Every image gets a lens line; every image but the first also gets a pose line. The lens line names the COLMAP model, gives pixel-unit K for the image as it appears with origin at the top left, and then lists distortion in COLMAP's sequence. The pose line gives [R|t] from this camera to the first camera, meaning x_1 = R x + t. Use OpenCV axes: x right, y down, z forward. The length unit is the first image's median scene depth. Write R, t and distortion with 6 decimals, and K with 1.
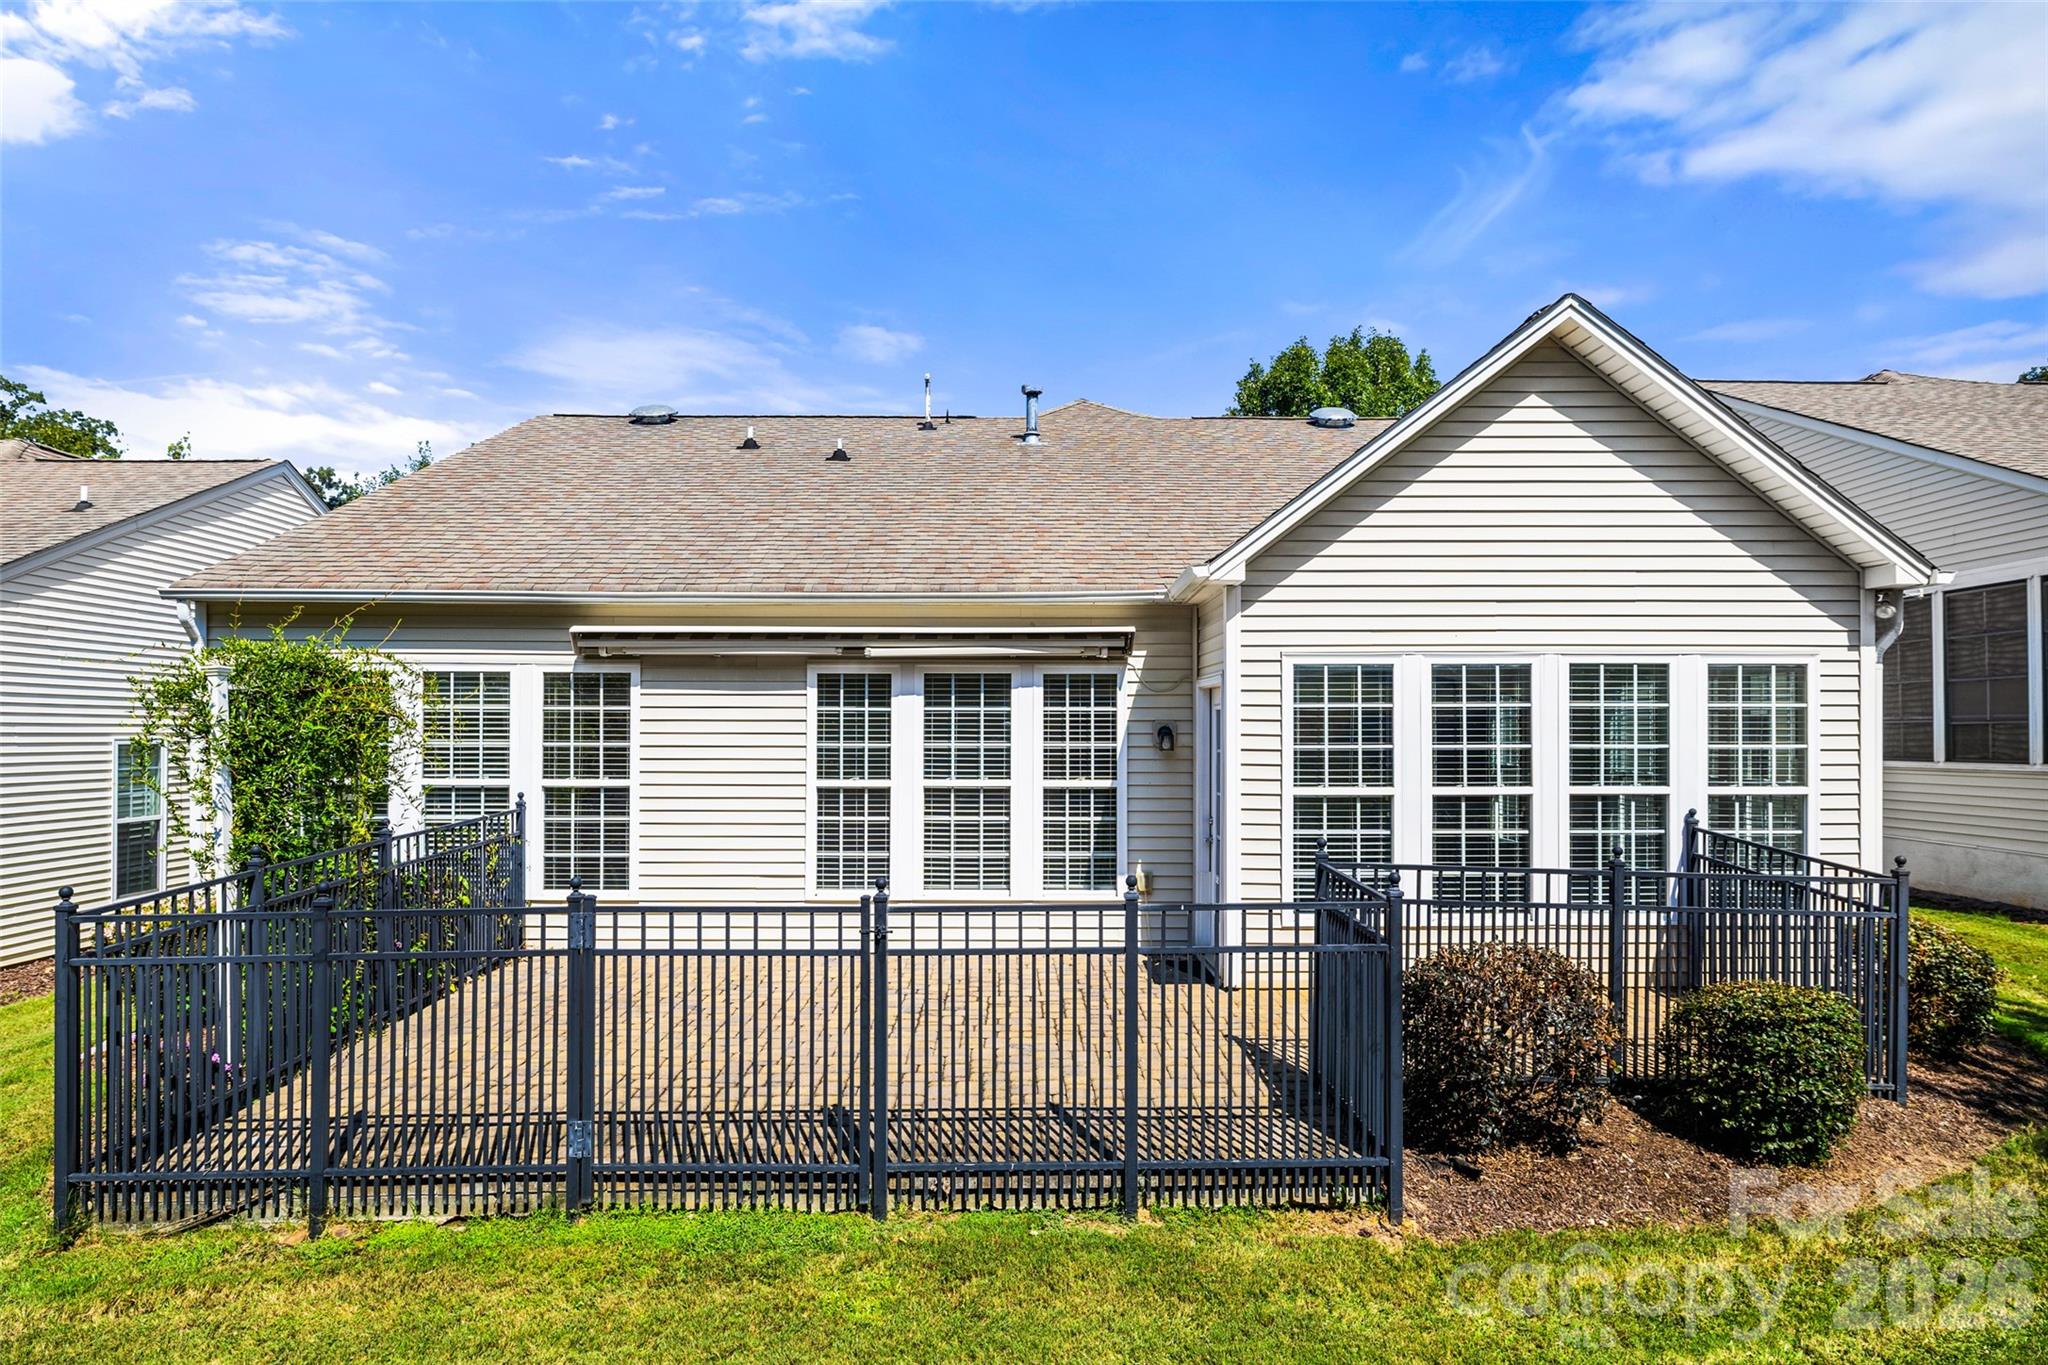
lens RADIAL K [[1185.5, 0, 1012.4], [0, 1185.5, 704.6], [0, 0, 1]] dist [0.003073, -0.007129]
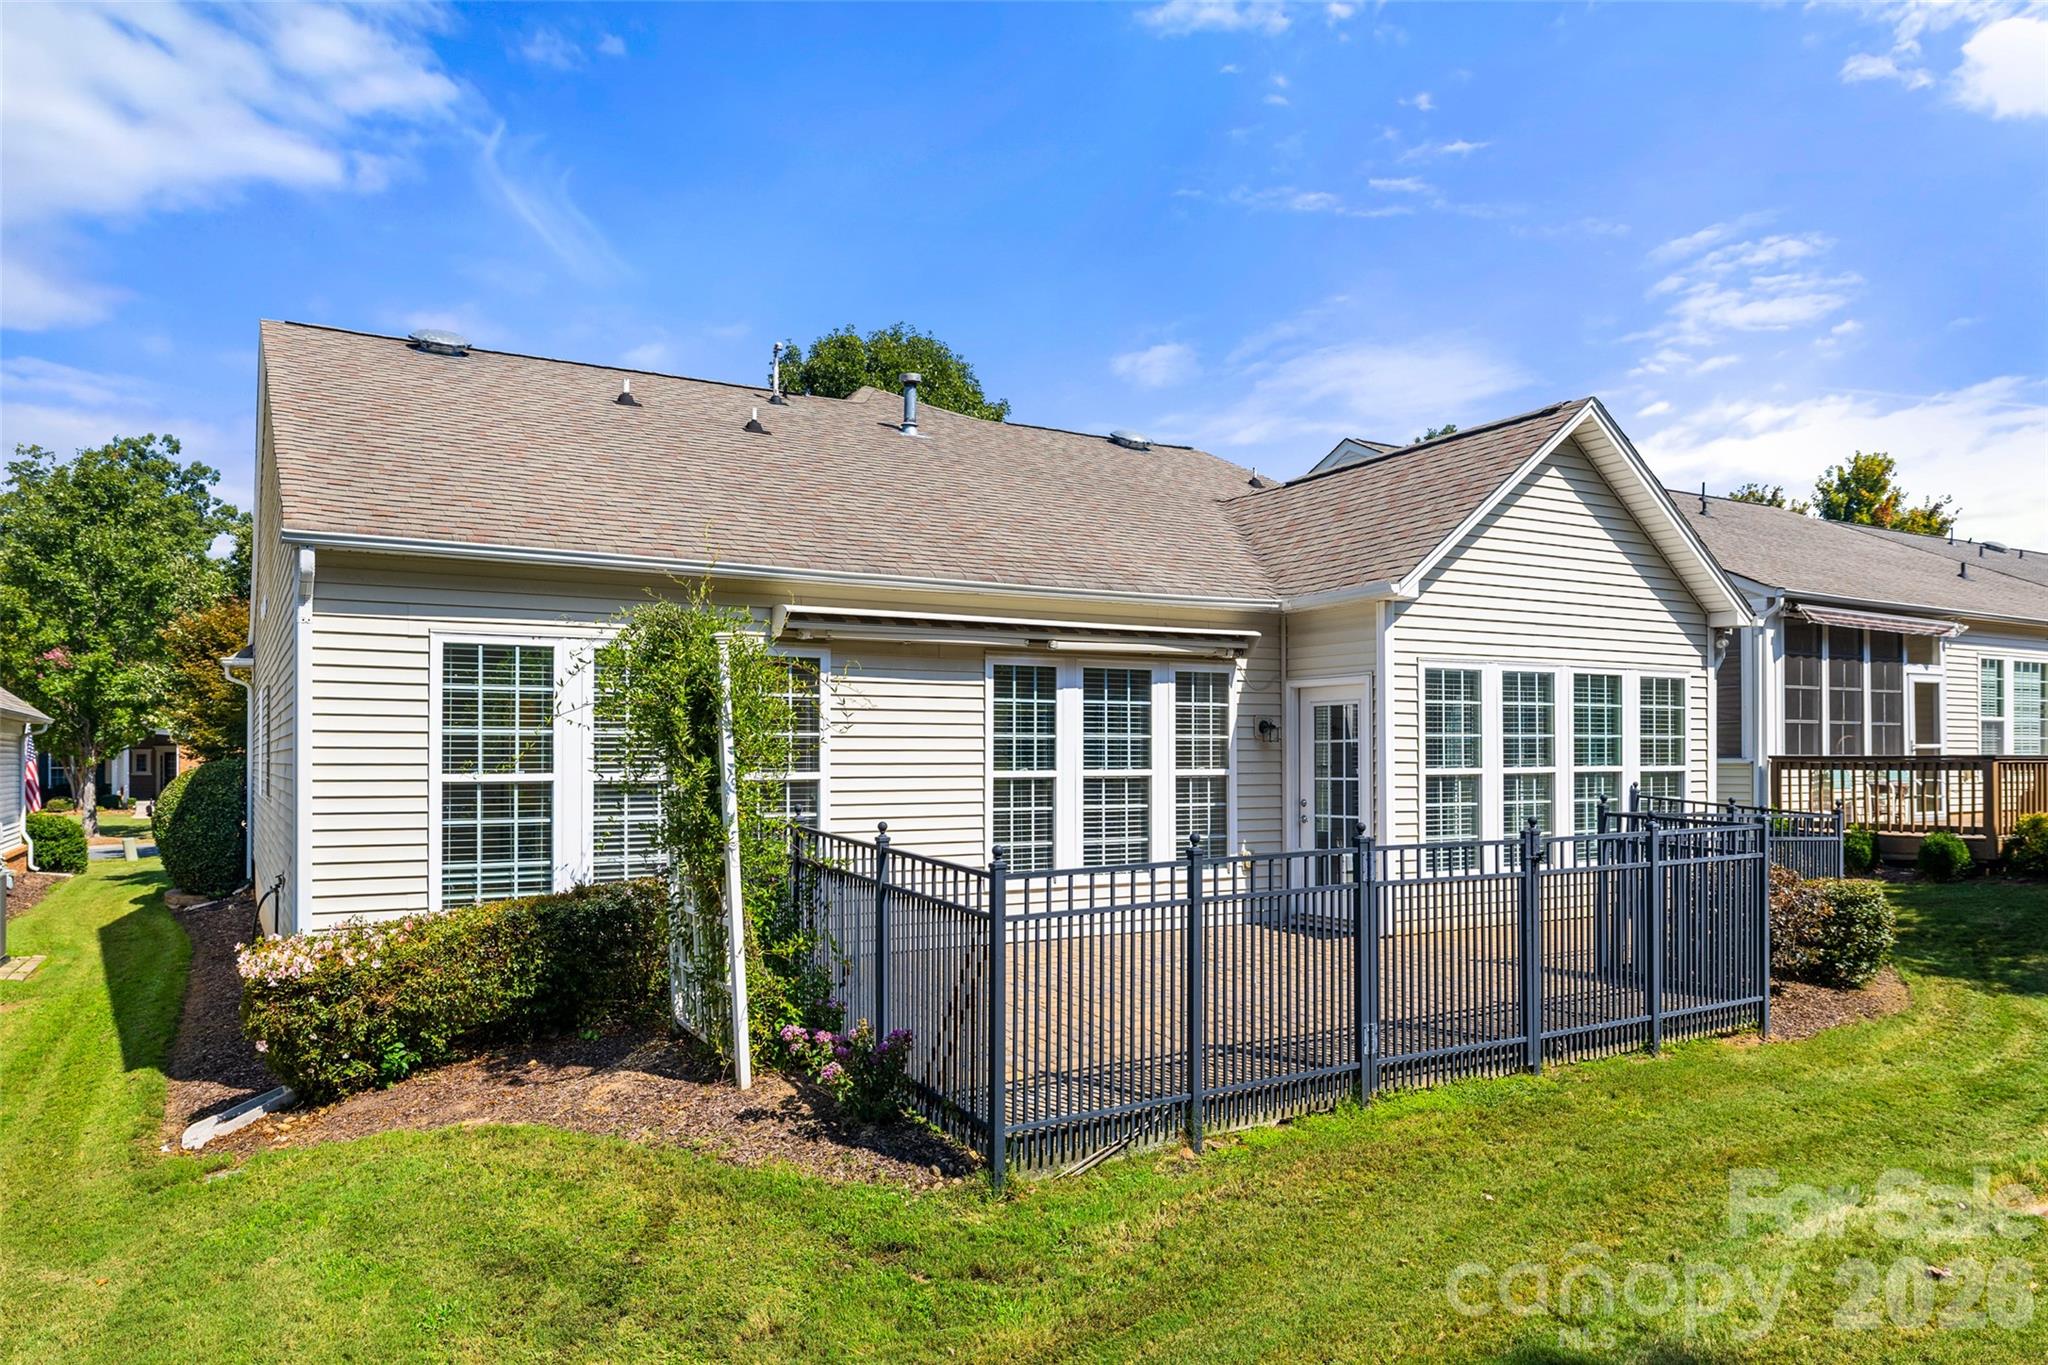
lens RADIAL K [[1381.0, 0, 1013.7], [0, 1381.0, 726.6], [0, 0, 1]] dist [-0.006462, -0.001806]
pose [[0.865847, 0.007385, 0.500255, -0.764325], [-0.007145, 0.999972, -0.002395, 0.029884], [-0.500258, -0.001500, 0.865875, -0.018554]]
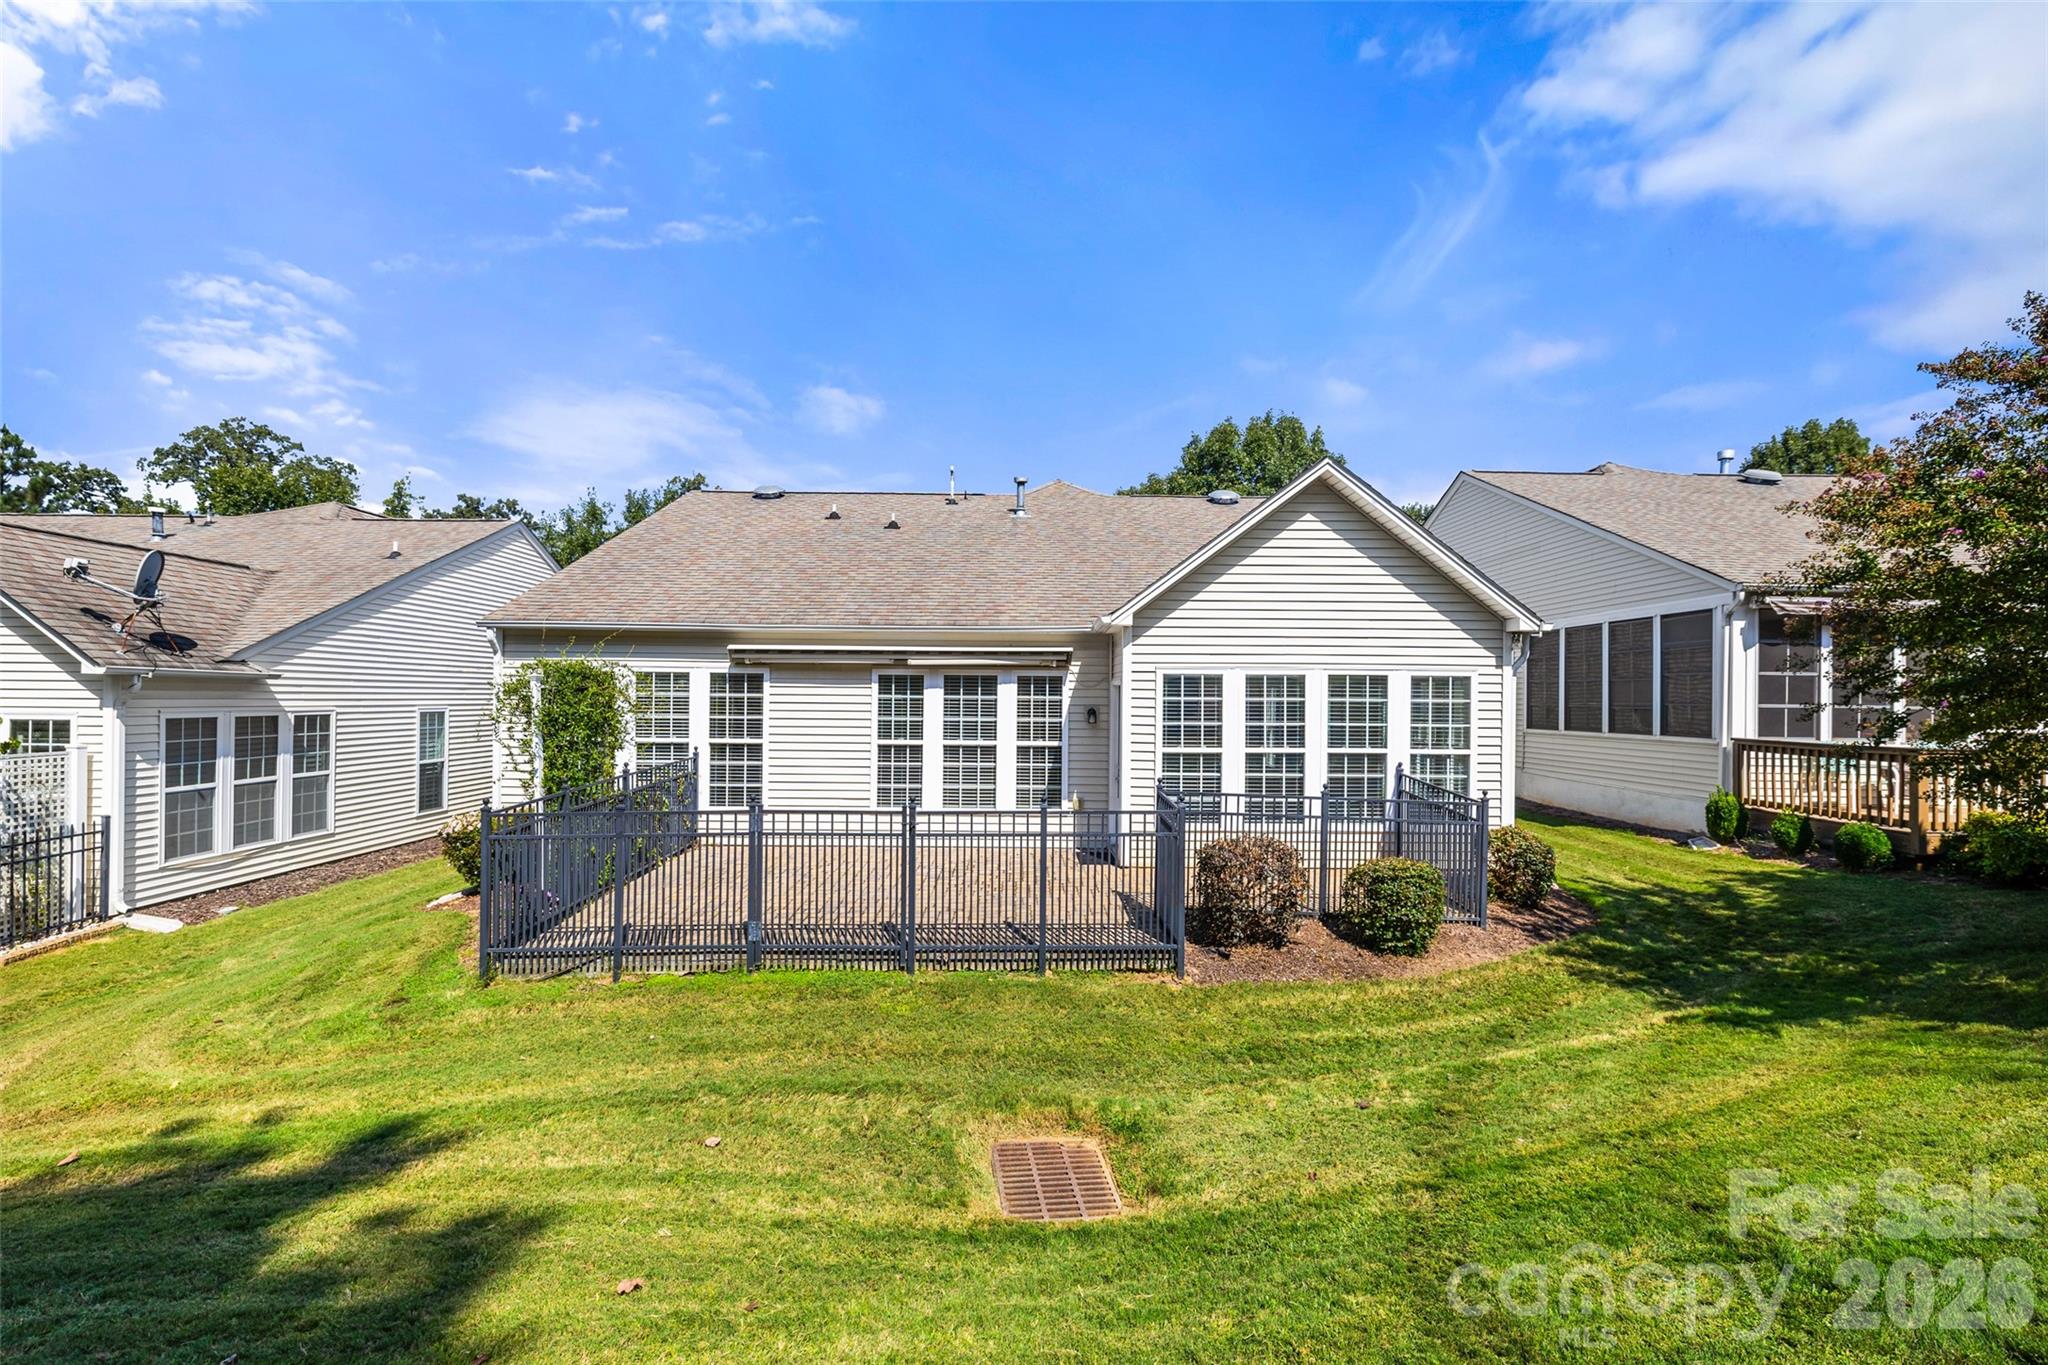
lens RADIAL K [[909.6, 0, 1024.5], [0, 909.6, 676.0], [0, 0, 1]] dist [0.008900, -0.000821]
pose [[0.999973, 0.007363, -0.000034, 0.037684], [-0.007363, 0.999973, 0.000360, -0.027491], [0.000036, -0.000360, 1.000000, -0.260147]]
